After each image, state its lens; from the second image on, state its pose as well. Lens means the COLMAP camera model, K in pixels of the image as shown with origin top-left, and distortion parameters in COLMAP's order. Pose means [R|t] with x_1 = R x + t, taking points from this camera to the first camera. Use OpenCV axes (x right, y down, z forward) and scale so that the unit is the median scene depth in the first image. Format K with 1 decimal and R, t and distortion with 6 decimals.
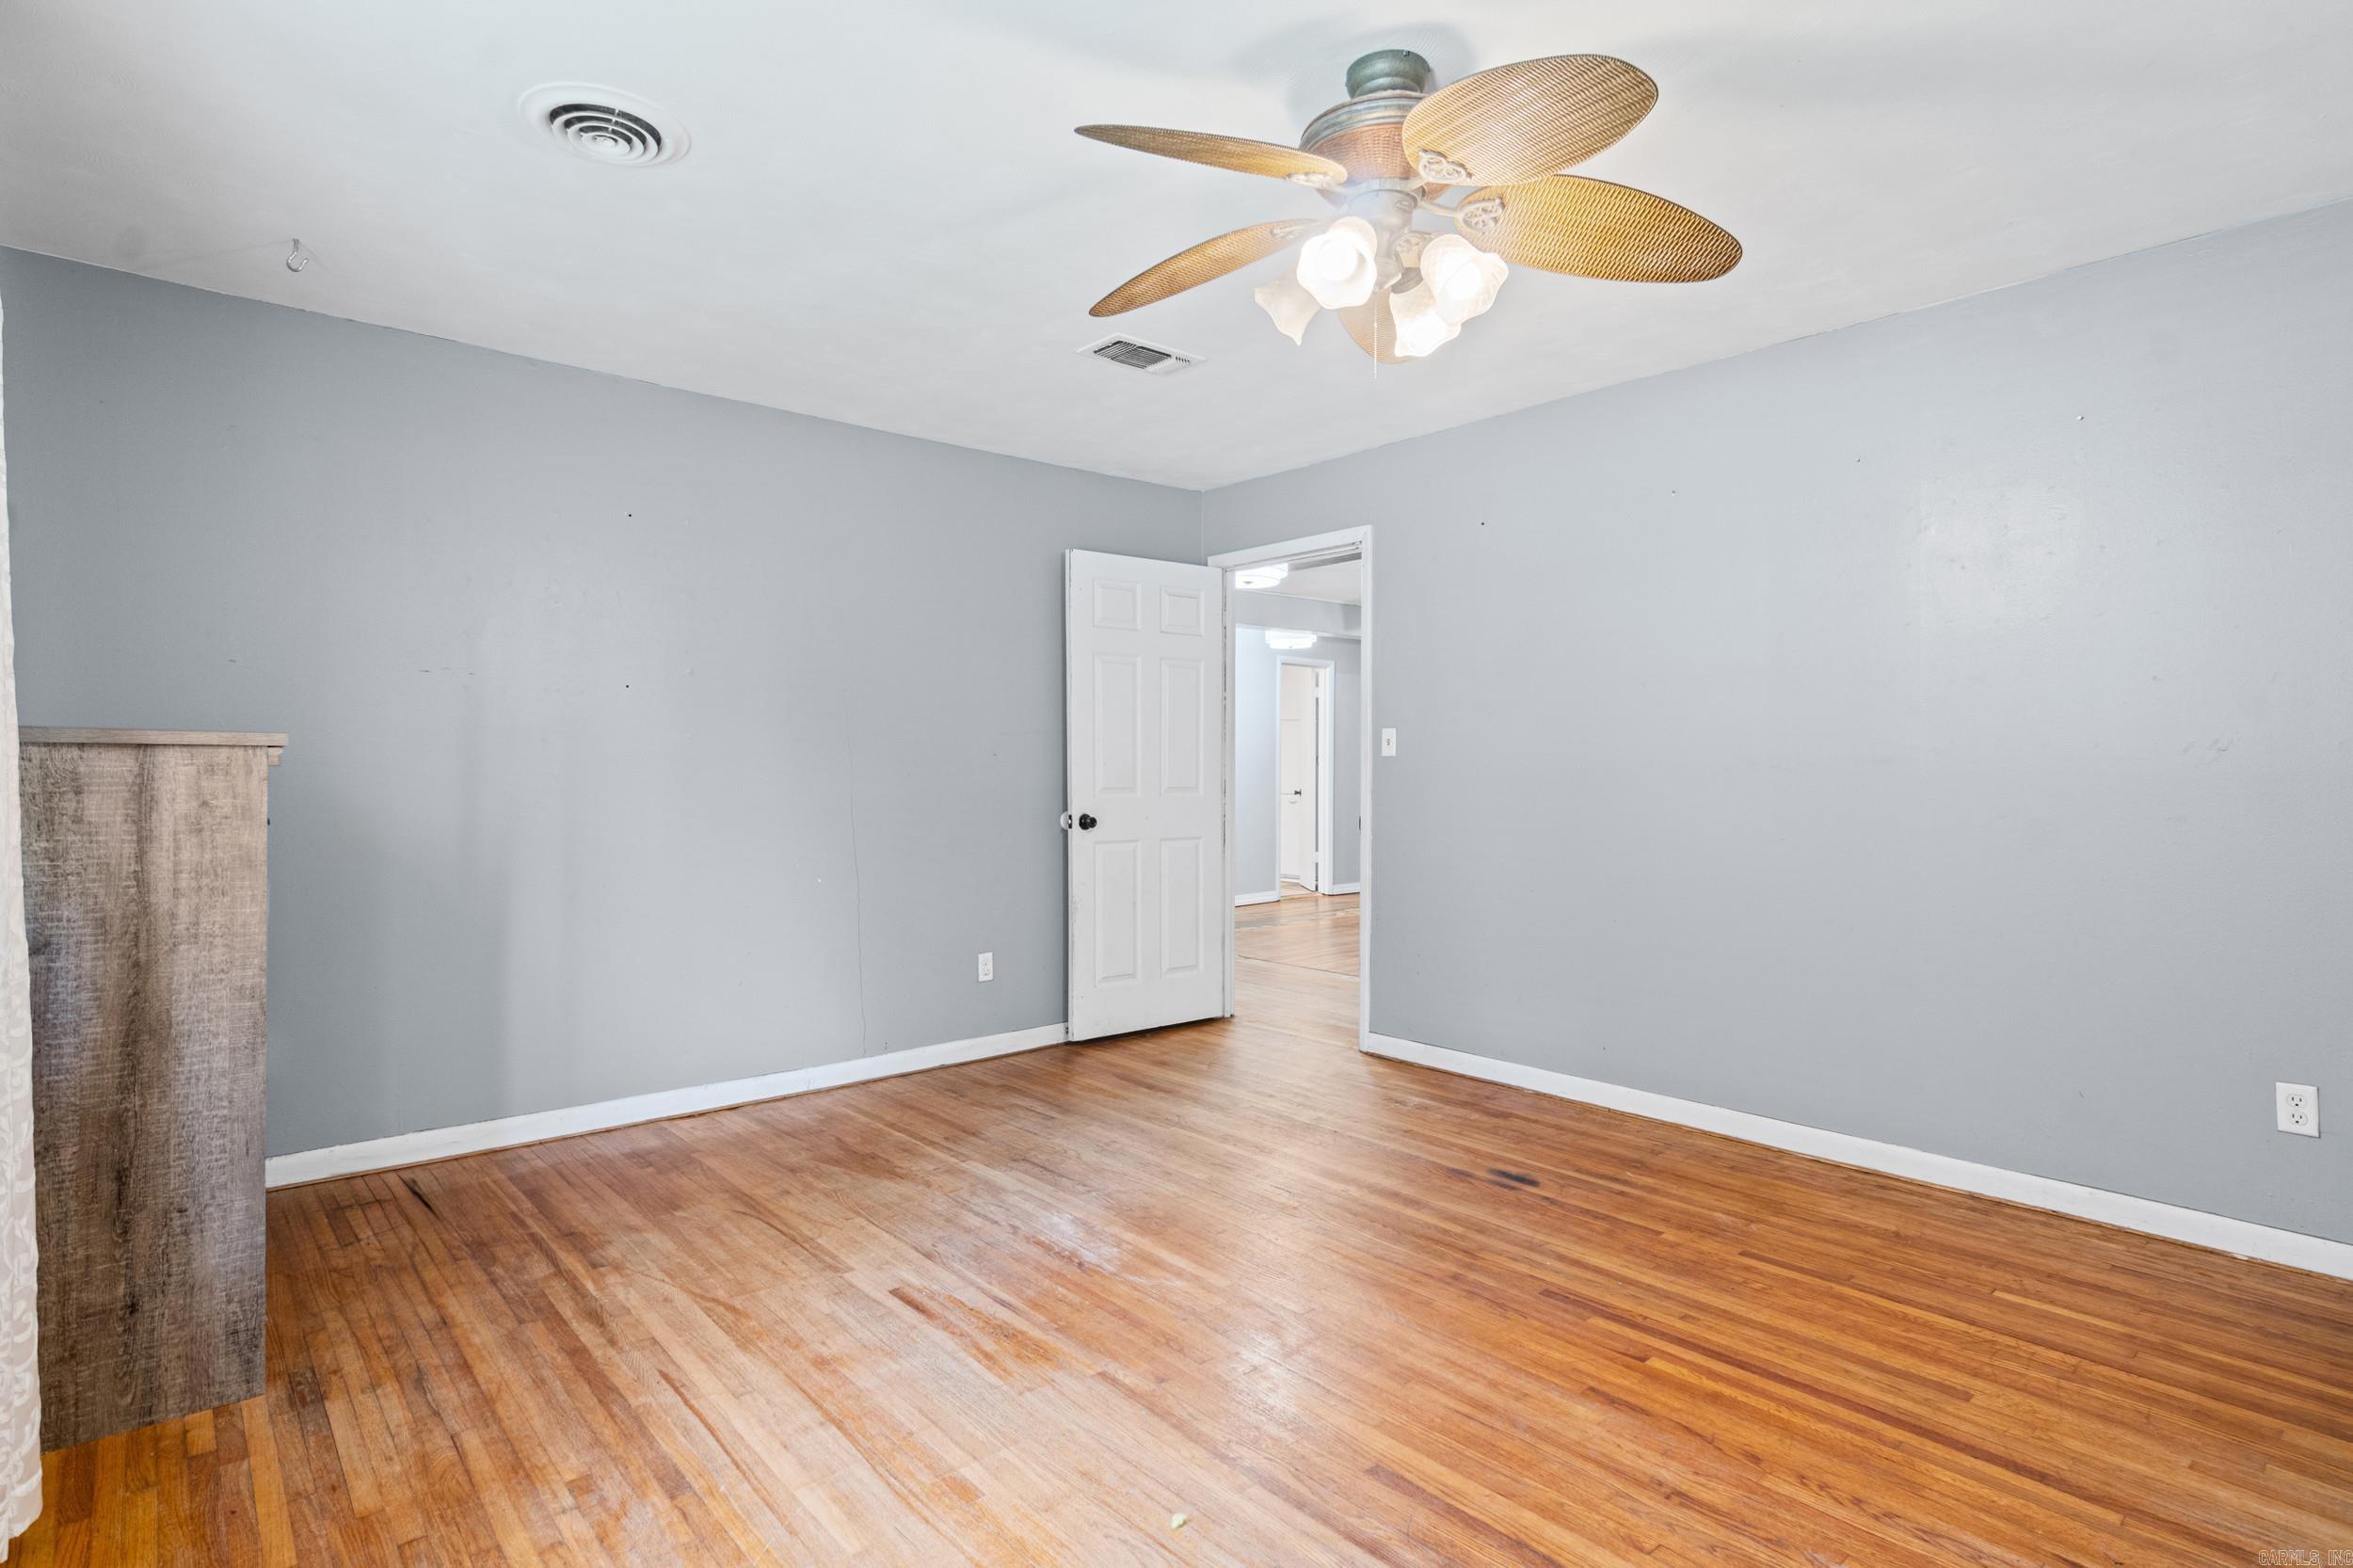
lens RADIAL K [[1196.2, 0, 1173.0], [0, 1196.2, 777.9], [0, 0, 1]] dist [-0.005283, 0.002639]
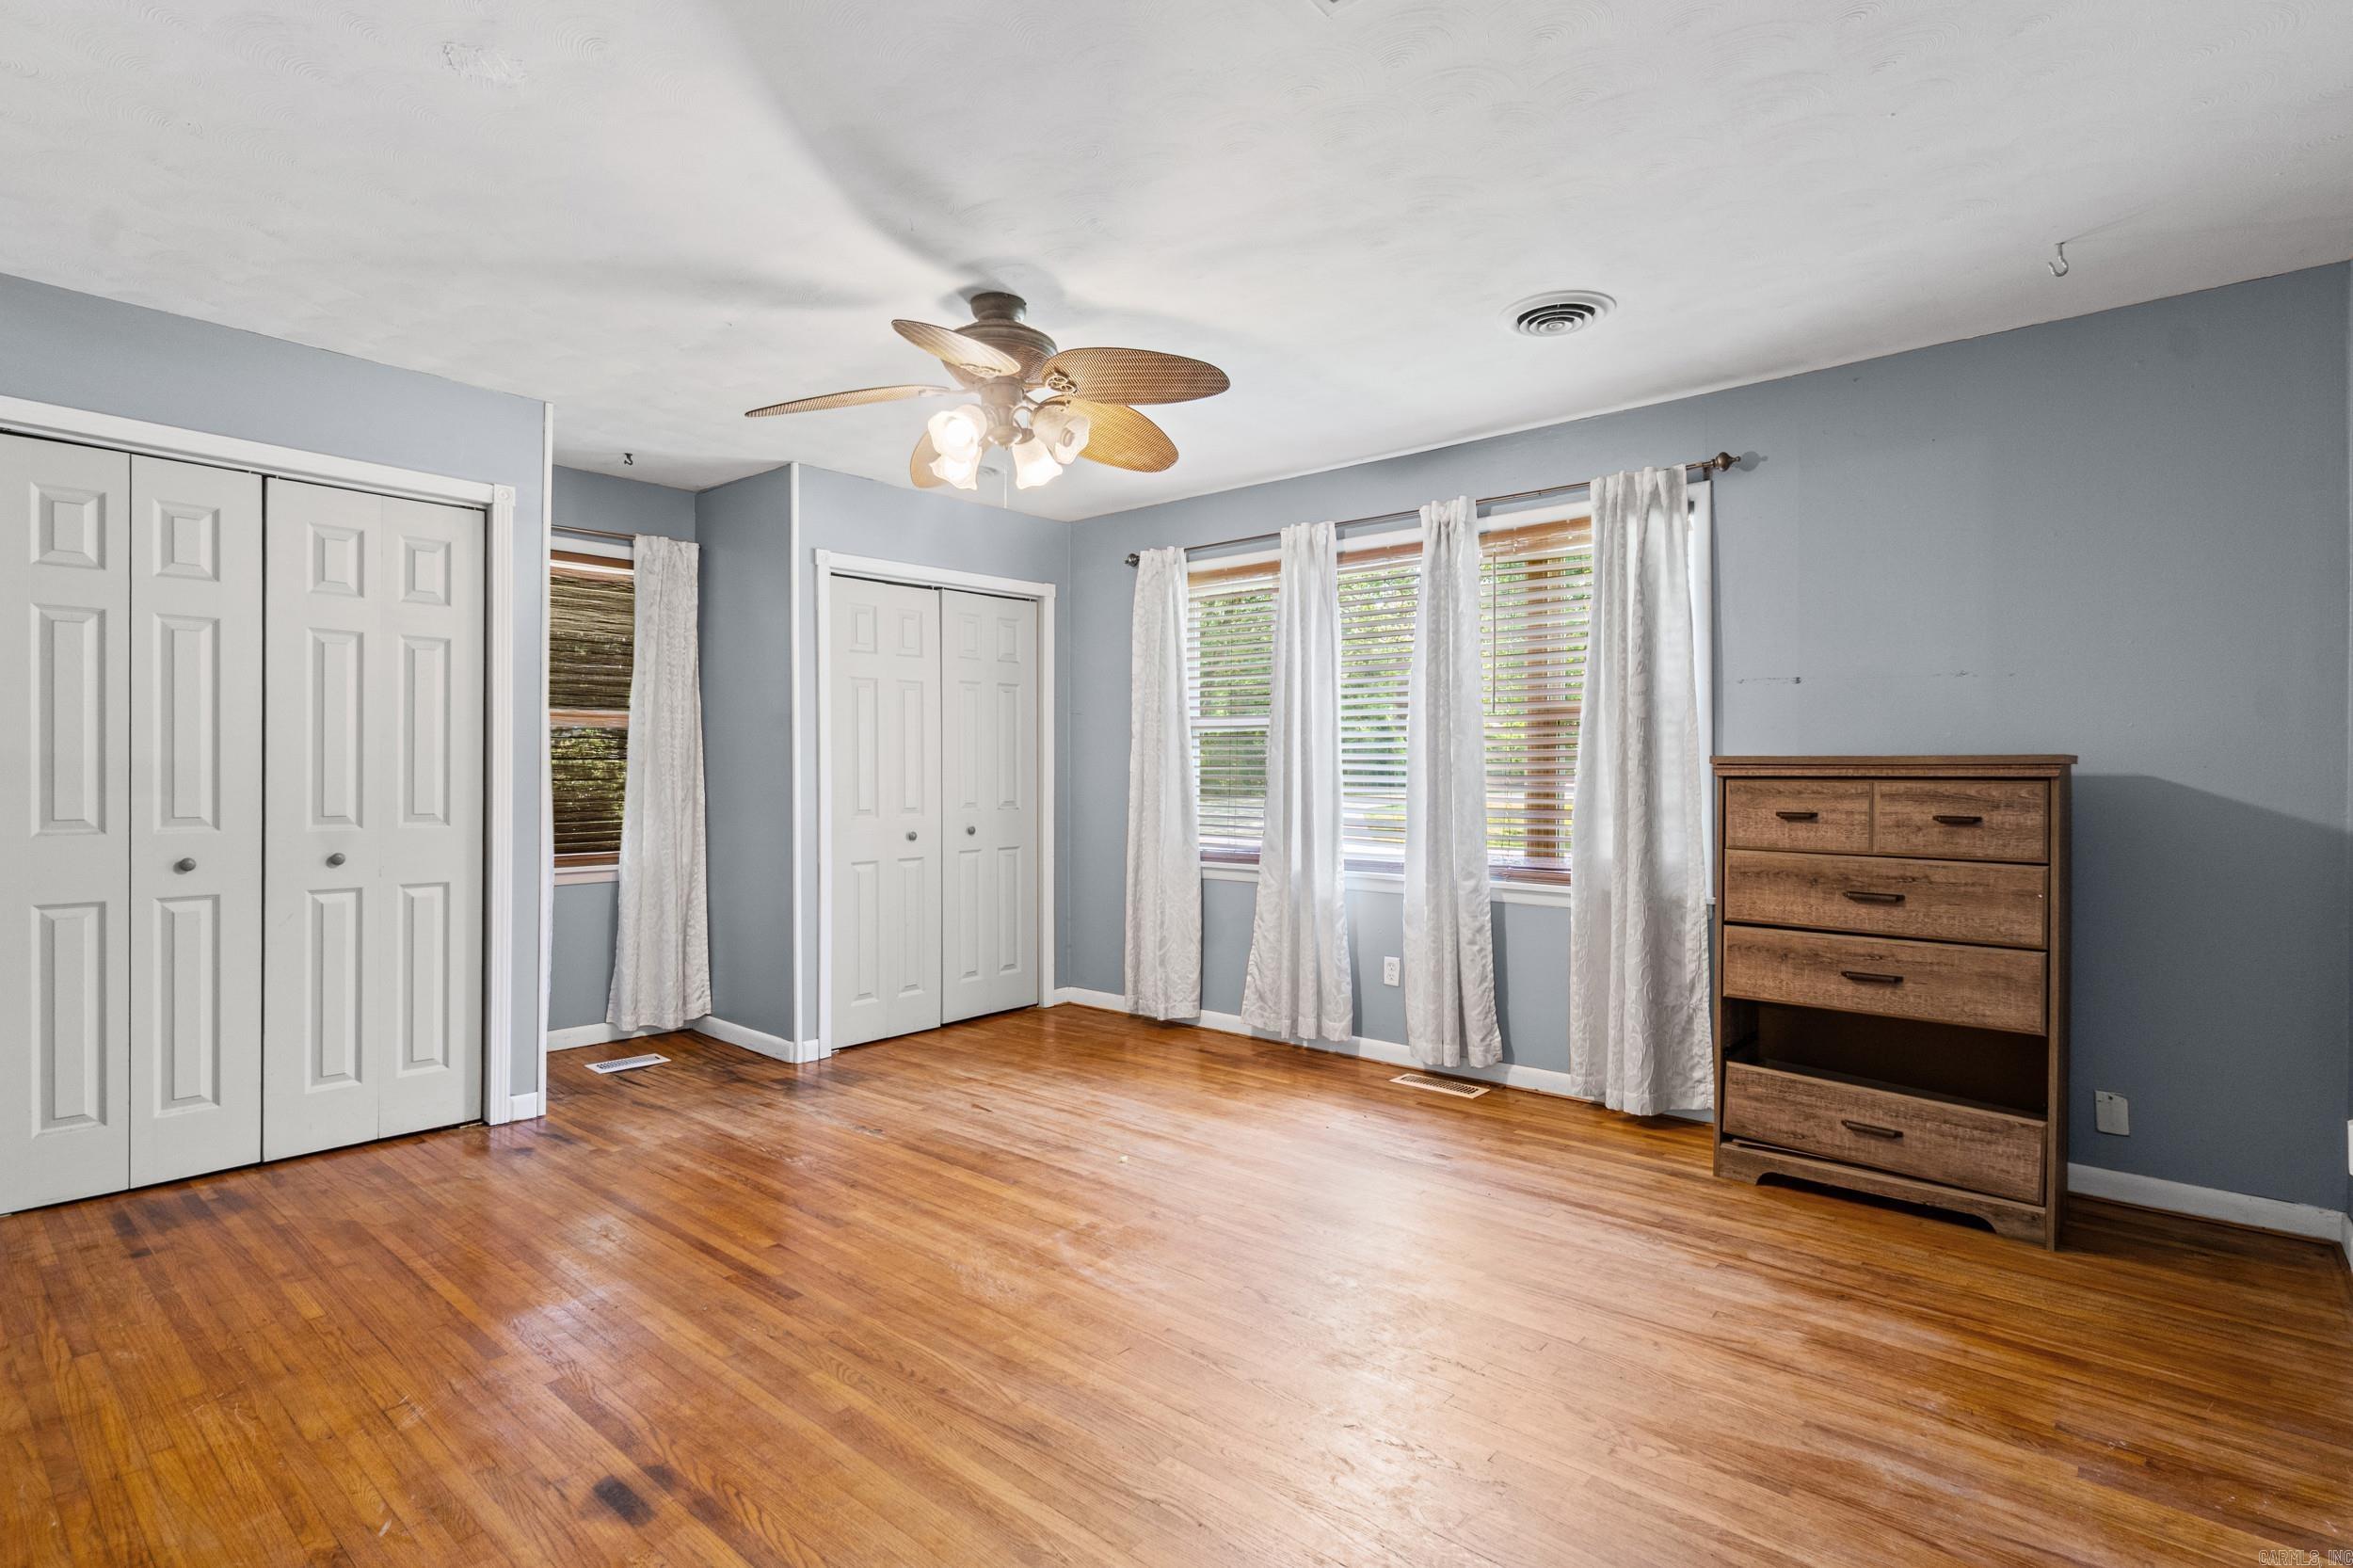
lens RADIAL K [[1130.9, 0, 1178.8], [0, 1130.9, 776.9], [0, 0, 1]] dist [0.003186, 0.000136]
pose [[-0.989202, -0.004933, -0.146475, 0.126974], [-0.006808, 0.999901, 0.012307, -0.020130], [0.146400, 0.013172, -0.989138, 1.898332]]
